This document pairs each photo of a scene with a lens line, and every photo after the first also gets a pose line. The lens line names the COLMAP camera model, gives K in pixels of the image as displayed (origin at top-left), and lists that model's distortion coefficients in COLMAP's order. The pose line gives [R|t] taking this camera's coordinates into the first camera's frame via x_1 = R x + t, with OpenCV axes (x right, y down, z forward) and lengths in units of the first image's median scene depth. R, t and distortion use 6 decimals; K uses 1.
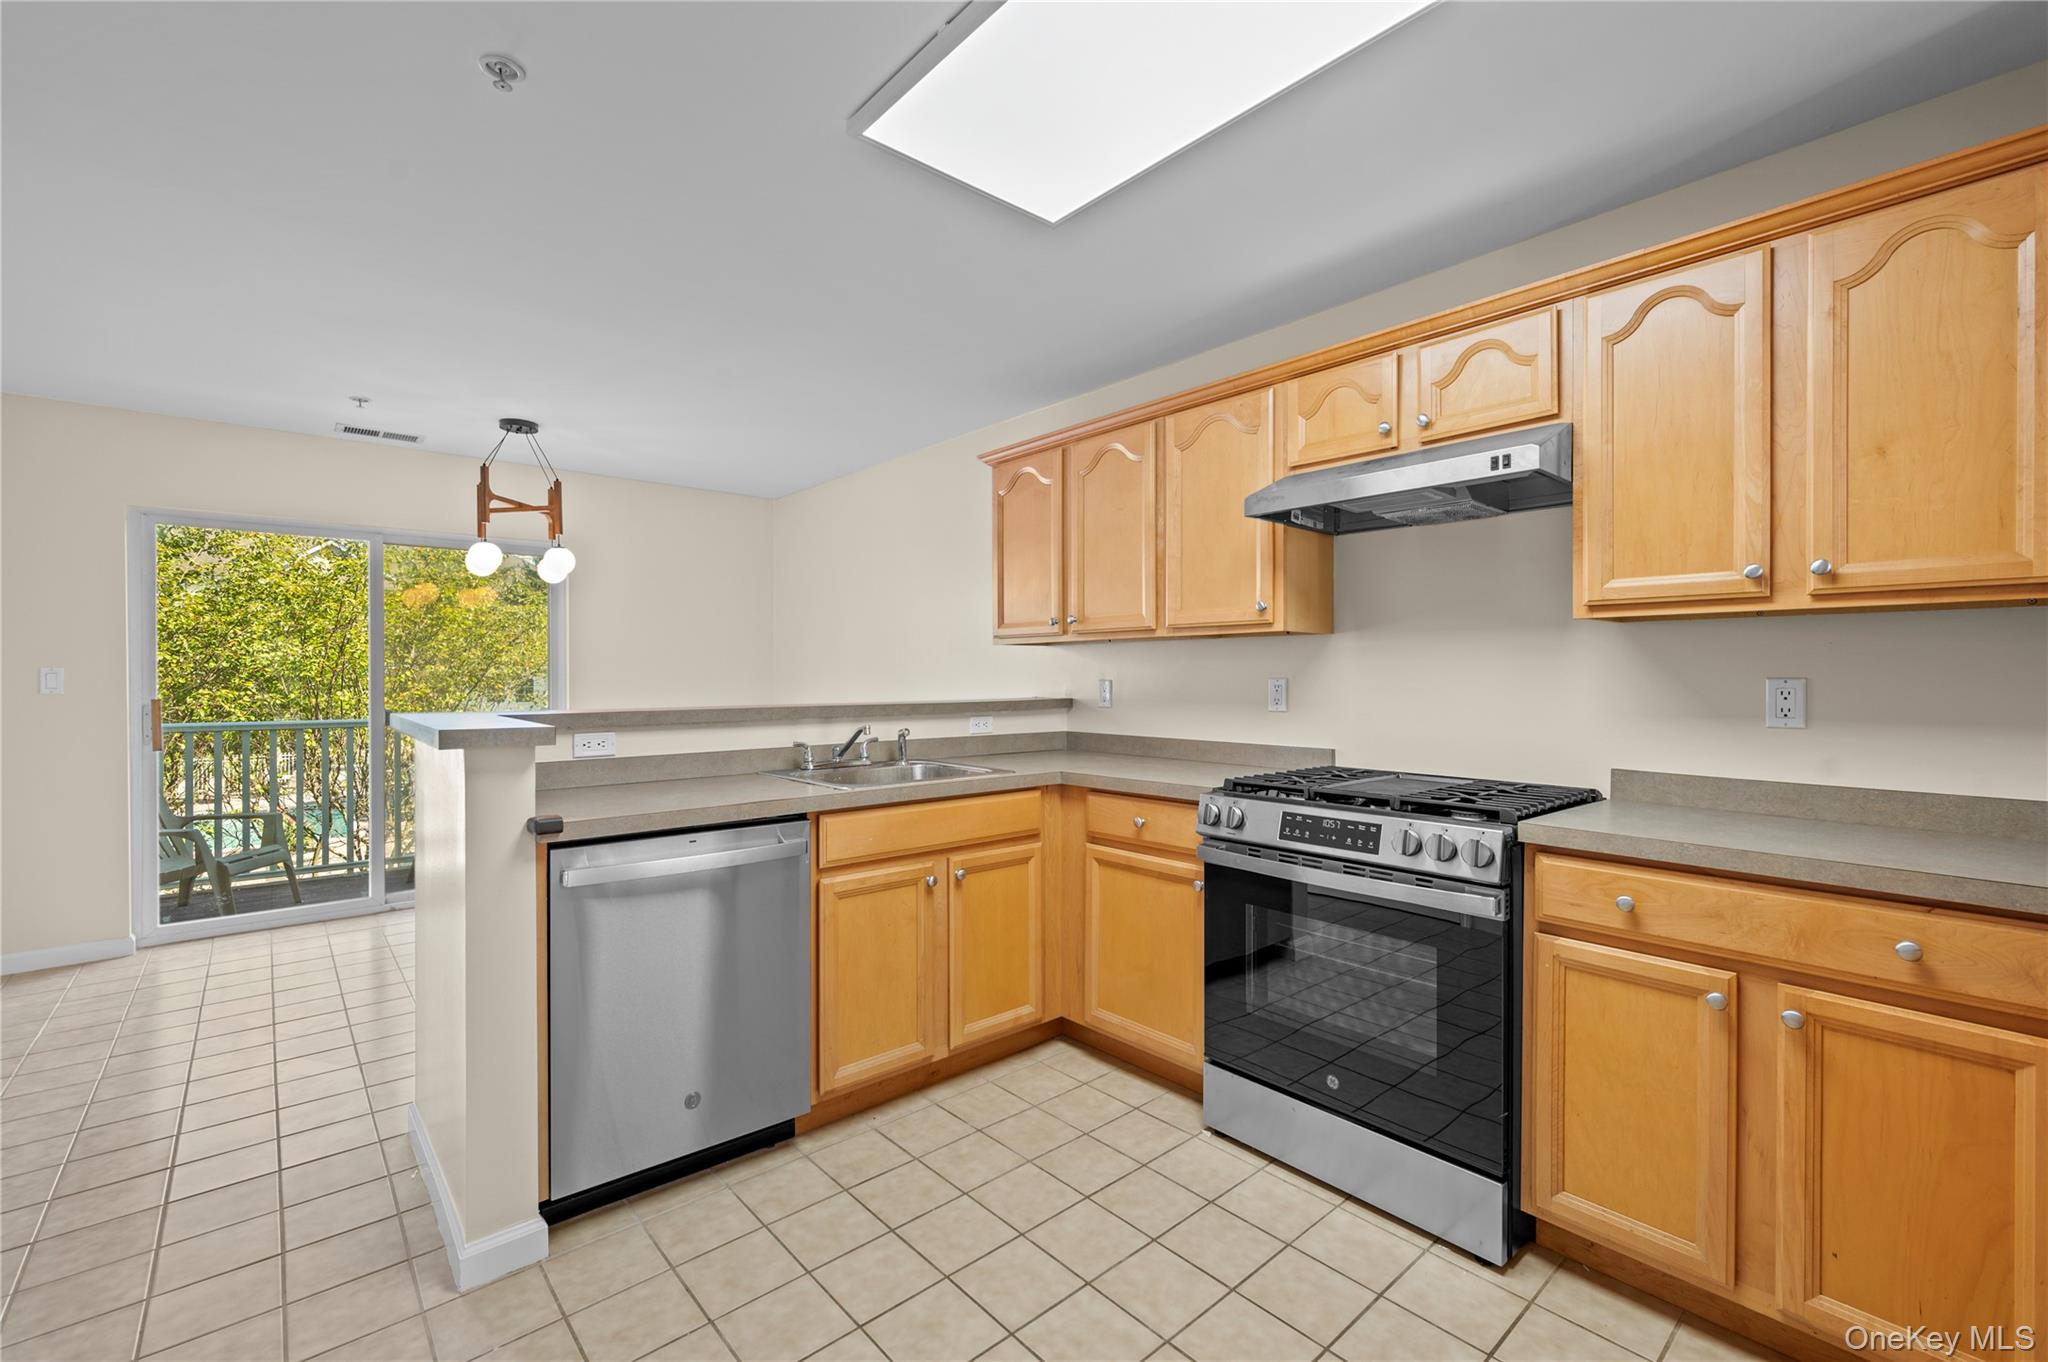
lens RADIAL K [[866.2, 0, 1028.4], [0, 866.2, 678.4], [0, 0, 1]] dist [0.000202, -0.000651]
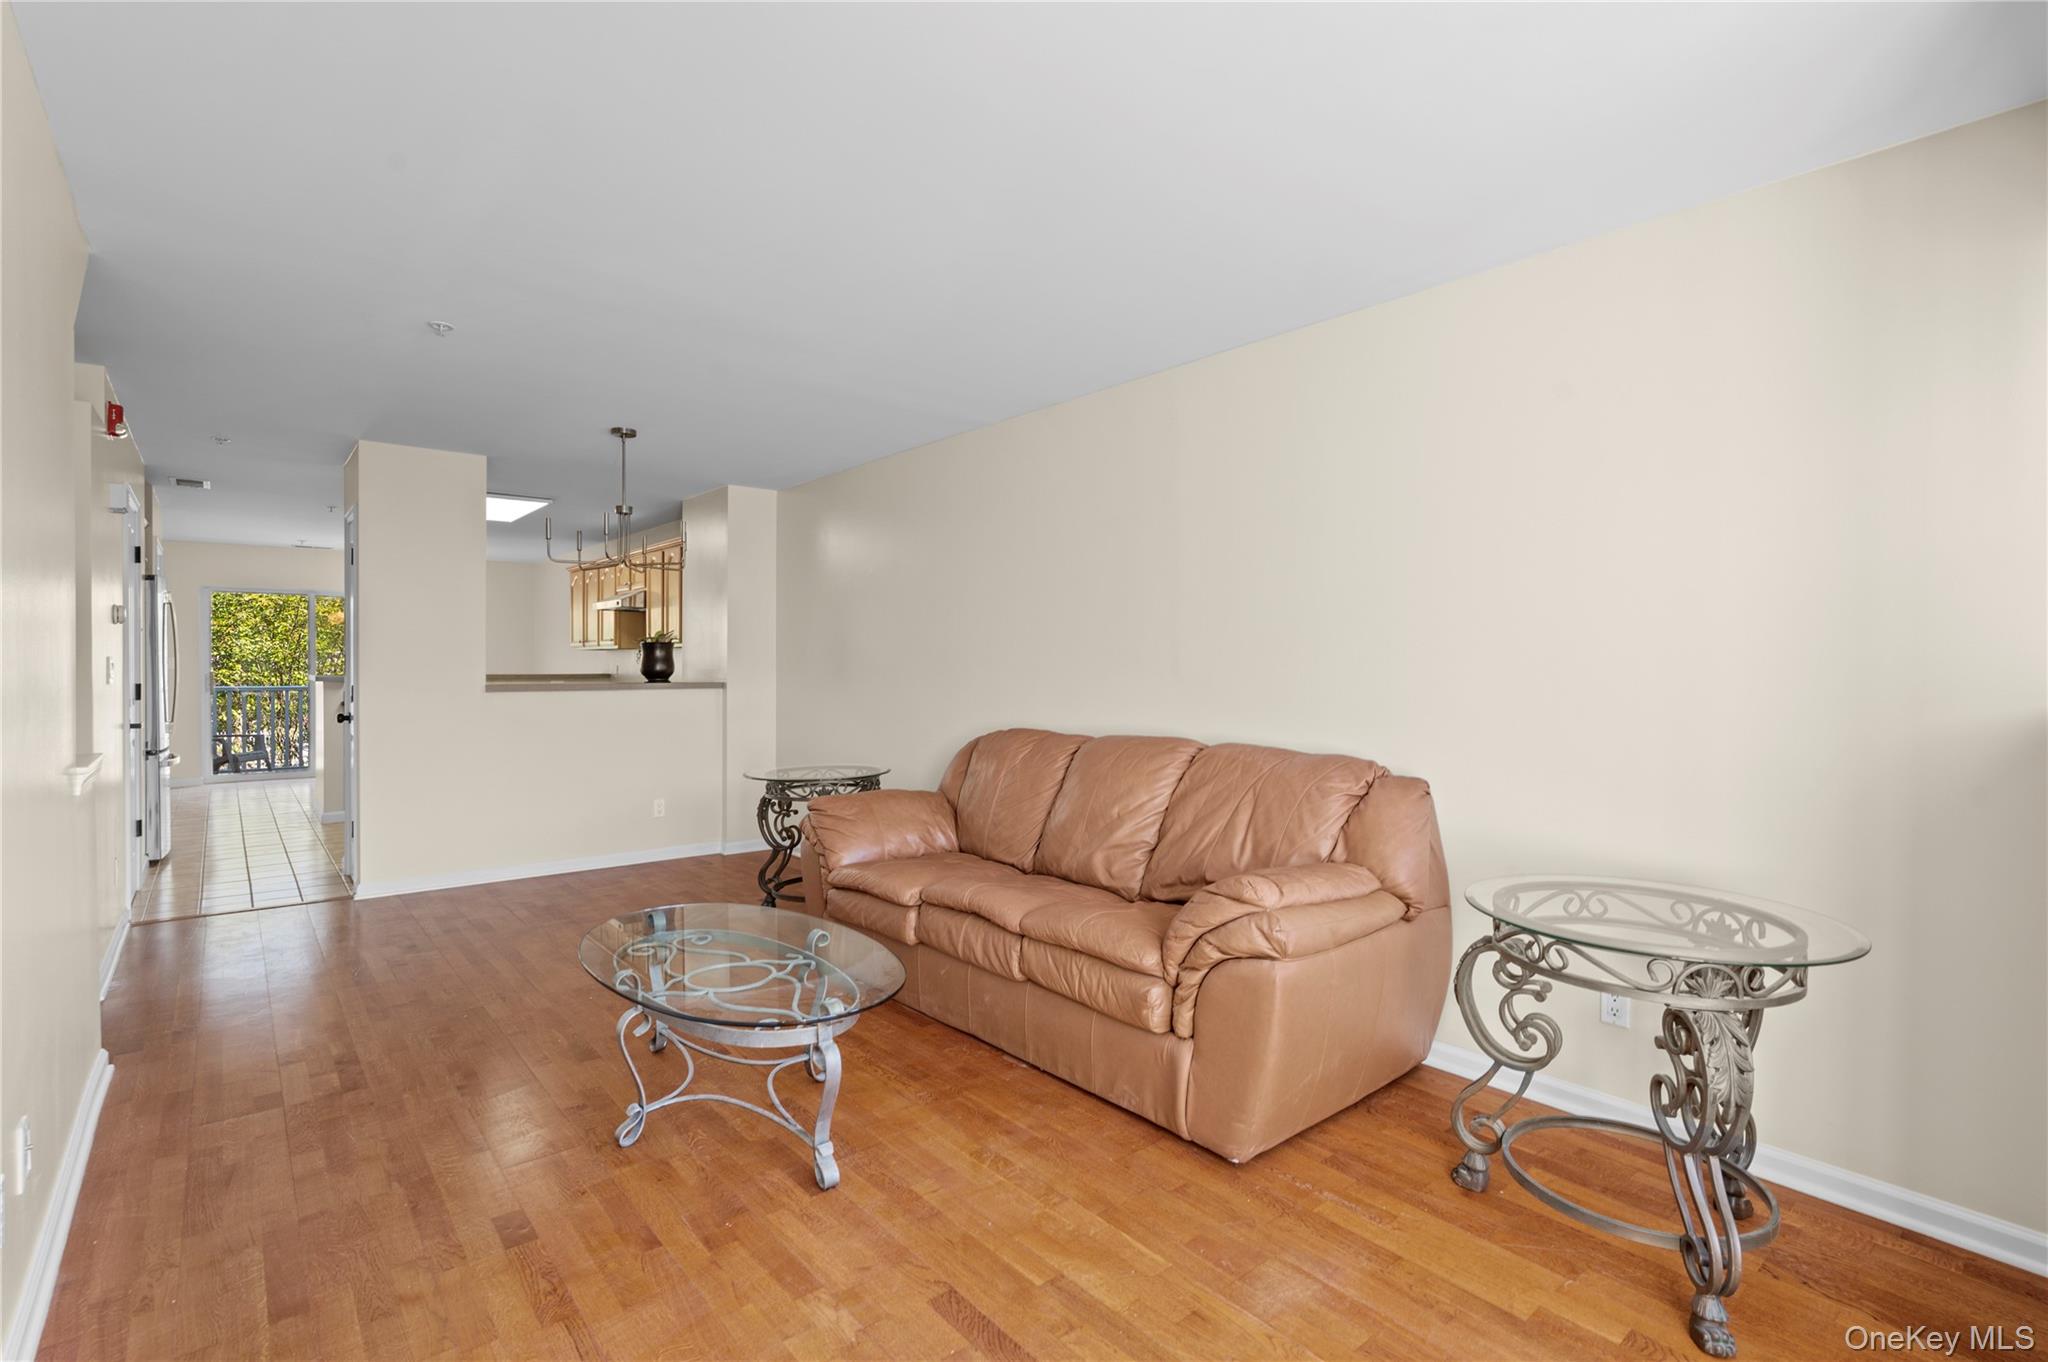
lens RADIAL K [[957.1, 0, 1023.4], [0, 957.1, 674.5], [0, 0, 1]] dist [-0.000937, 0.000198]
pose [[0.999575, 0.000786, -0.029154, 0.672836], [-0.000502, 0.999952, 0.009734, 0.005813], [0.029161, -0.009716, 0.999528, -0.814736]]
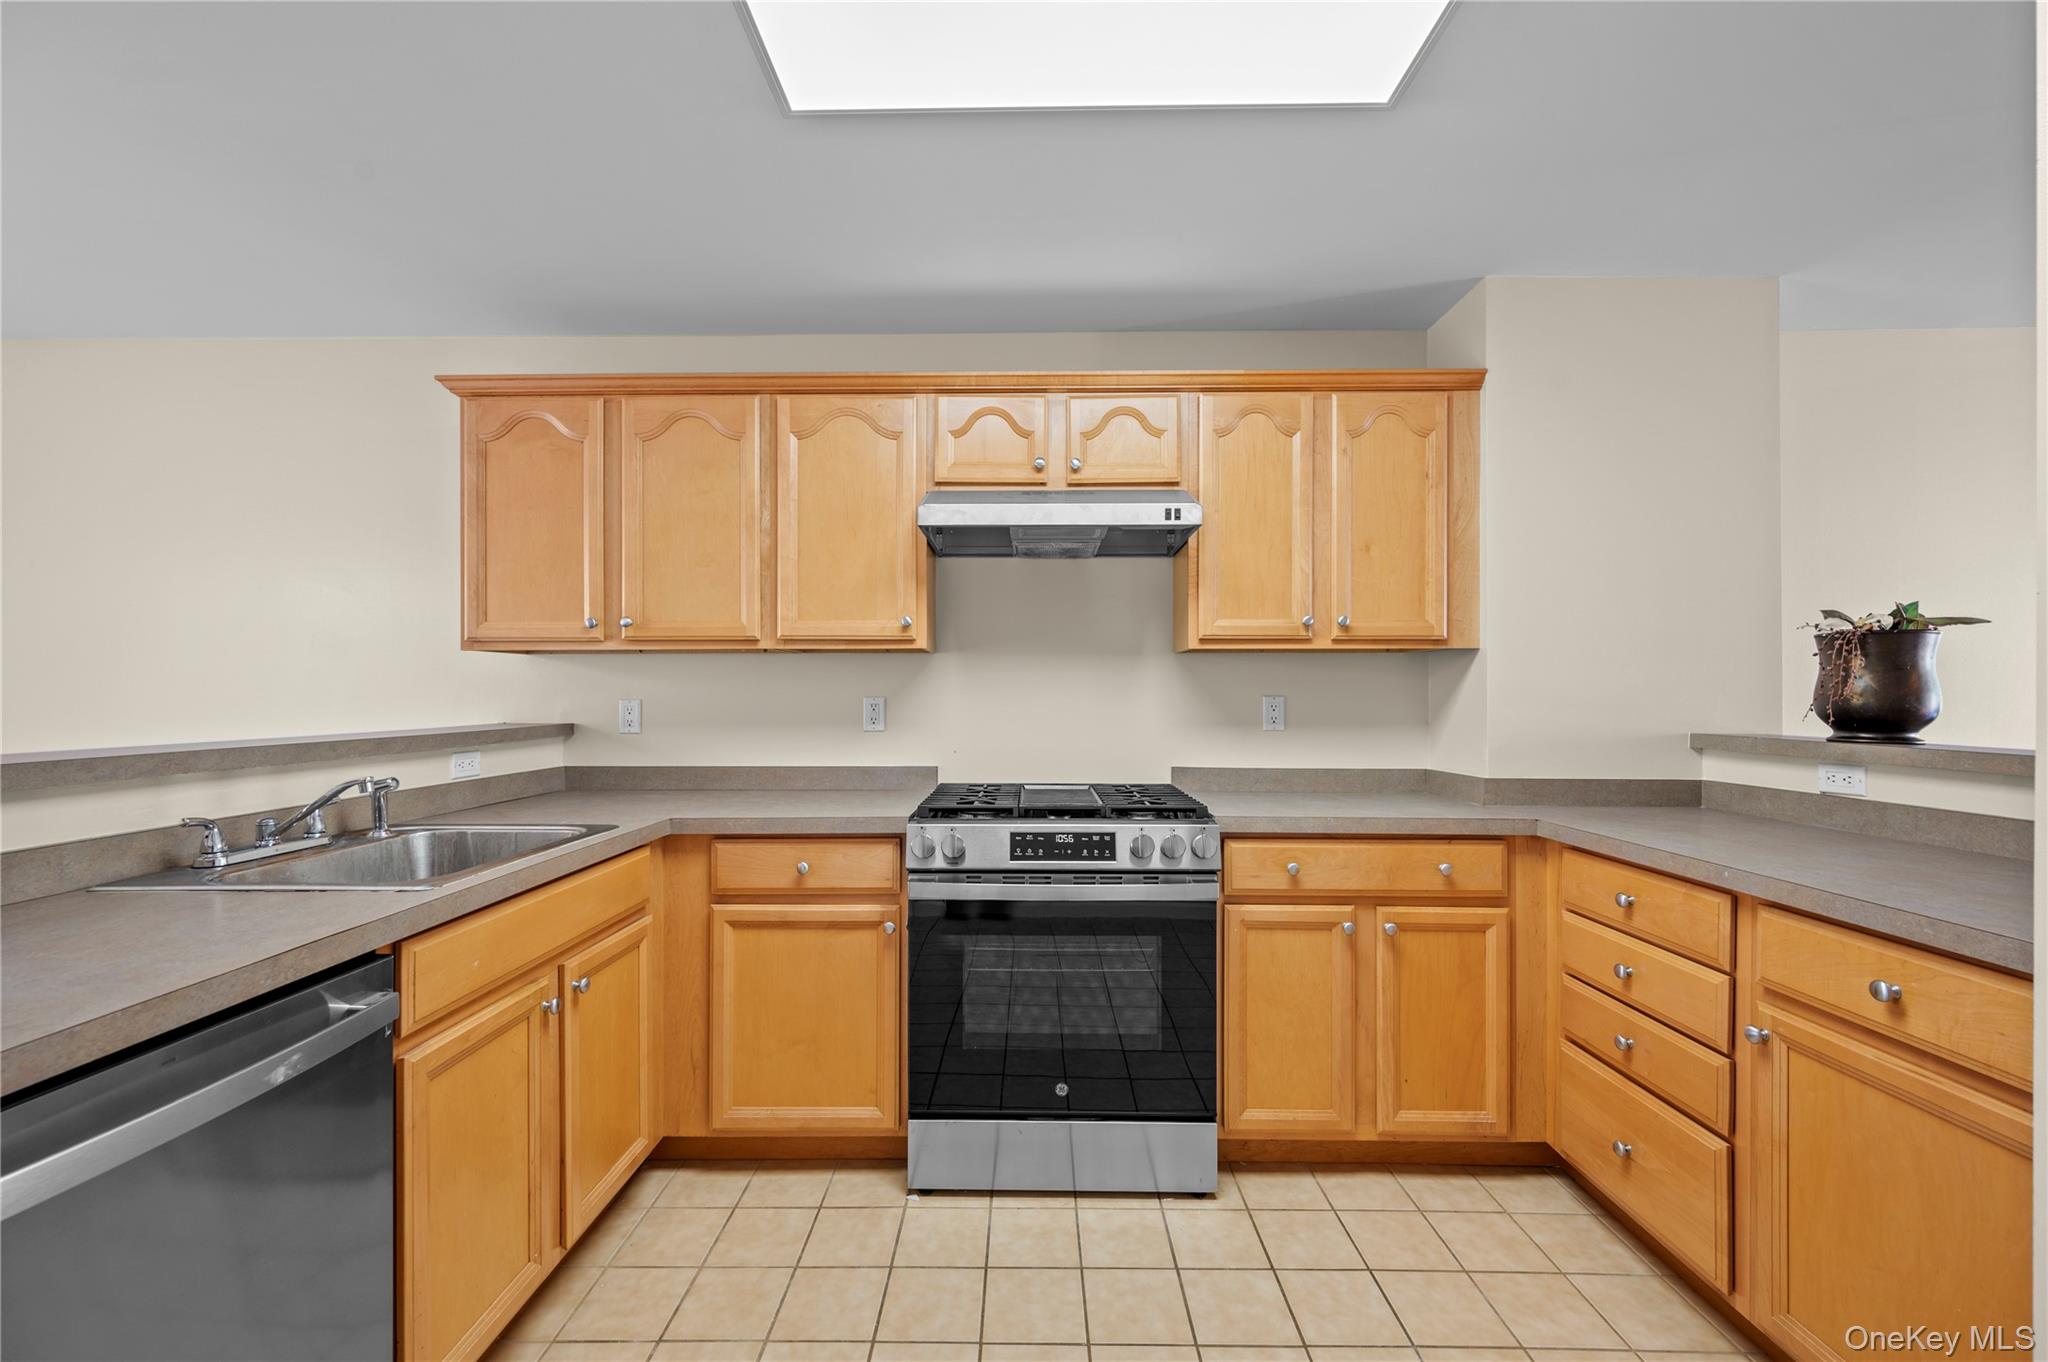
lens RADIAL K [[811.9, 0, 1021.8], [0, 811.9, 695.8], [0, 0, 1]] dist [-0.001227, -0.000121]
pose [[0.671573, 0.000931, 0.740938, -0.360491], [0.001963, 0.999993, -0.003036, 0.001892], [-0.740936, 0.003493, 0.671567, 0.354685]]
